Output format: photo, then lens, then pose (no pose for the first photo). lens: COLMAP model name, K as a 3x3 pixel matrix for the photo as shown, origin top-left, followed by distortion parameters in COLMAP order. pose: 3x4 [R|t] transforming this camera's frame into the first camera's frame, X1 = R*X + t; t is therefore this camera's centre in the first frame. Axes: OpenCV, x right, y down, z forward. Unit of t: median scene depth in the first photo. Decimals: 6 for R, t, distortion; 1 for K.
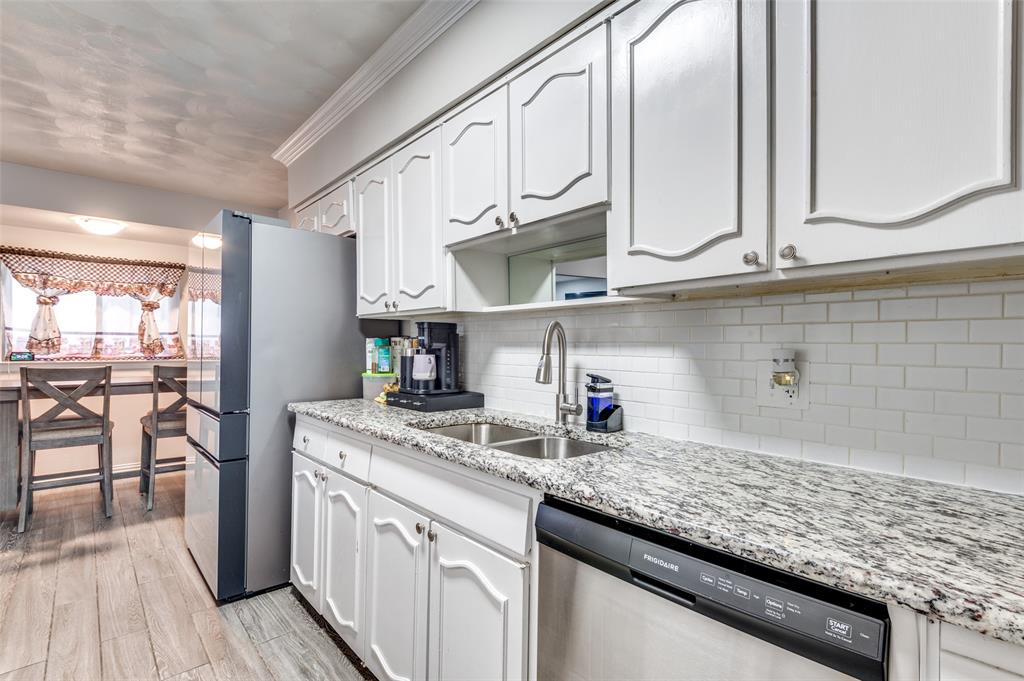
lens RADIAL K [[474.2, 0, 506.7], [0, 474.2, 348.4], [0, 0, 1]] dist [0.022417, -0.014658]
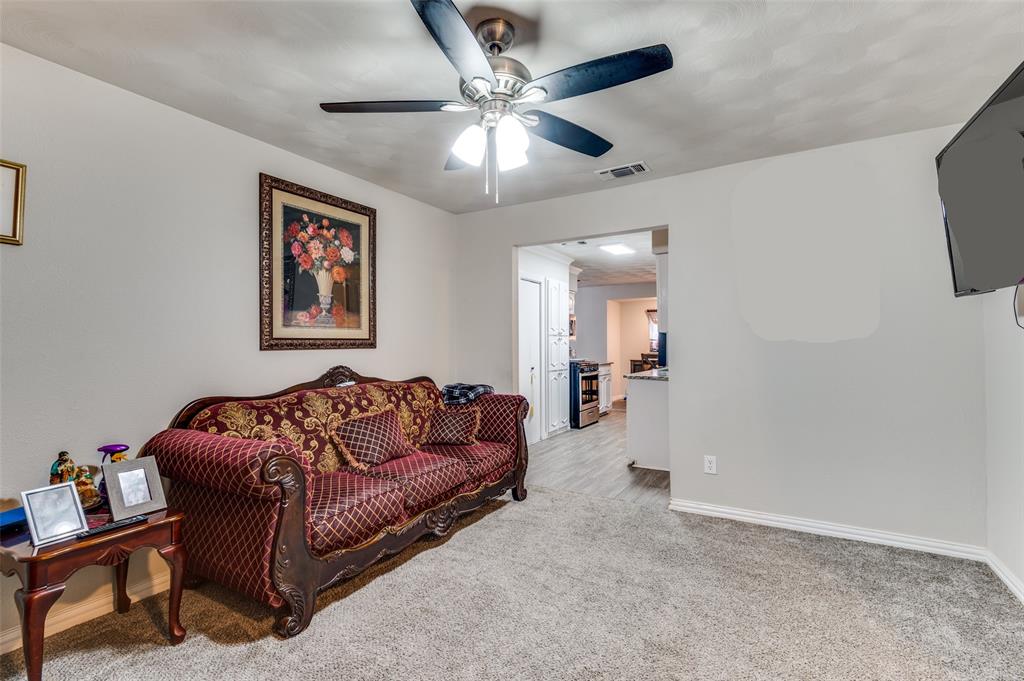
lens RADIAL K [[474.2, 0, 510.2], [0, 474.2, 339.9], [0, 0, 1]] dist [0.022417, -0.014658]
pose [[0.301541, -0.016563, -0.953309, 1.935998], [-0.000049, 0.999849, -0.017387, 0.006202], [0.953453, 0.005289, 0.301494, -0.848254]]
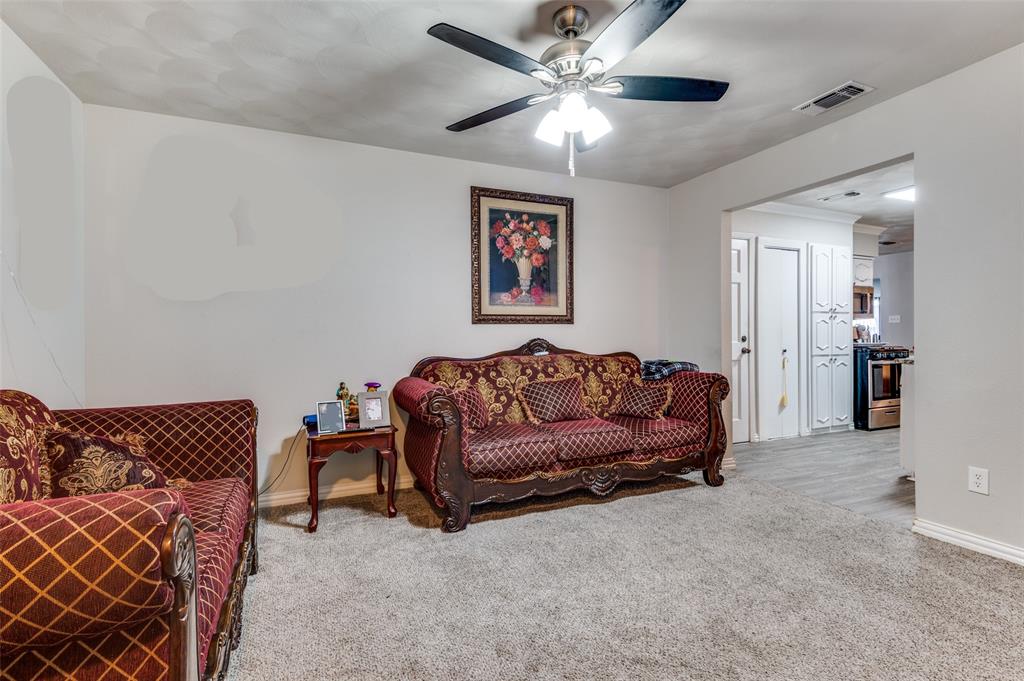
lens RADIAL K [[474.2, 0, 515.2], [0, 474.2, 334.8], [0, 0, 1]] dist [0.022417, -0.014658]
pose [[-0.316975, -0.006701, -0.948410, 2.019602], [-0.003785, 0.999976, -0.005800, 0.053921], [0.948426, 0.001752, -0.316993, -0.477583]]
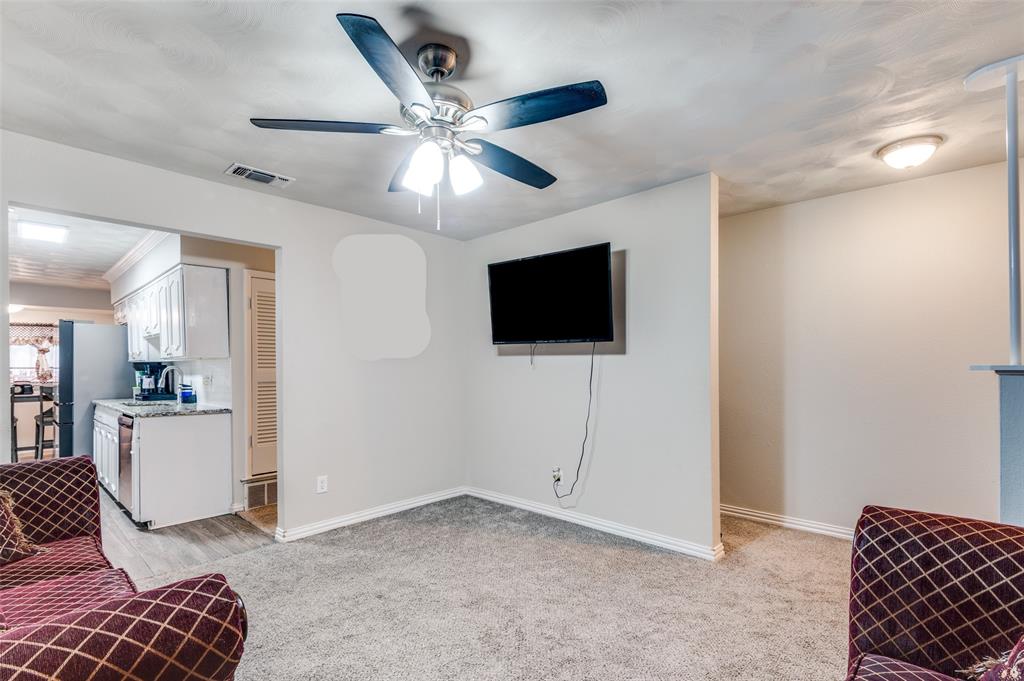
lens RADIAL K [[474.2, 0, 515.1], [0, 474.2, 371.7], [0, 0, 1]] dist [0.022417, -0.014658]
pose [[0.995526, -0.011810, 0.093744, 1.265375], [0.011769, 0.999930, 0.000991, -0.000283], [-0.093749, 0.000117, 0.995596, -1.393220]]
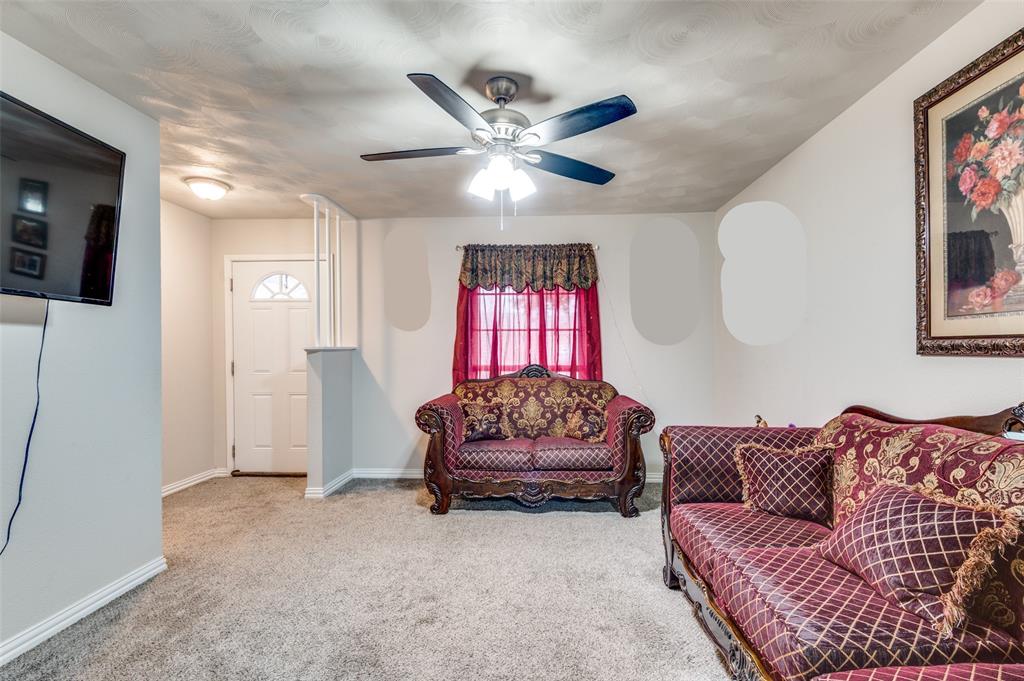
lens RADIAL K [[474.2, 0, 513.1], [0, 474.2, 340.6], [0, 0, 1]] dist [0.022417, -0.014658]
pose [[-0.706722, -0.003978, 0.707480, 0.570056], [-0.006778, 0.999976, -0.001148, -0.007060], [-0.707459, -0.005606, -0.706733, -0.029479]]
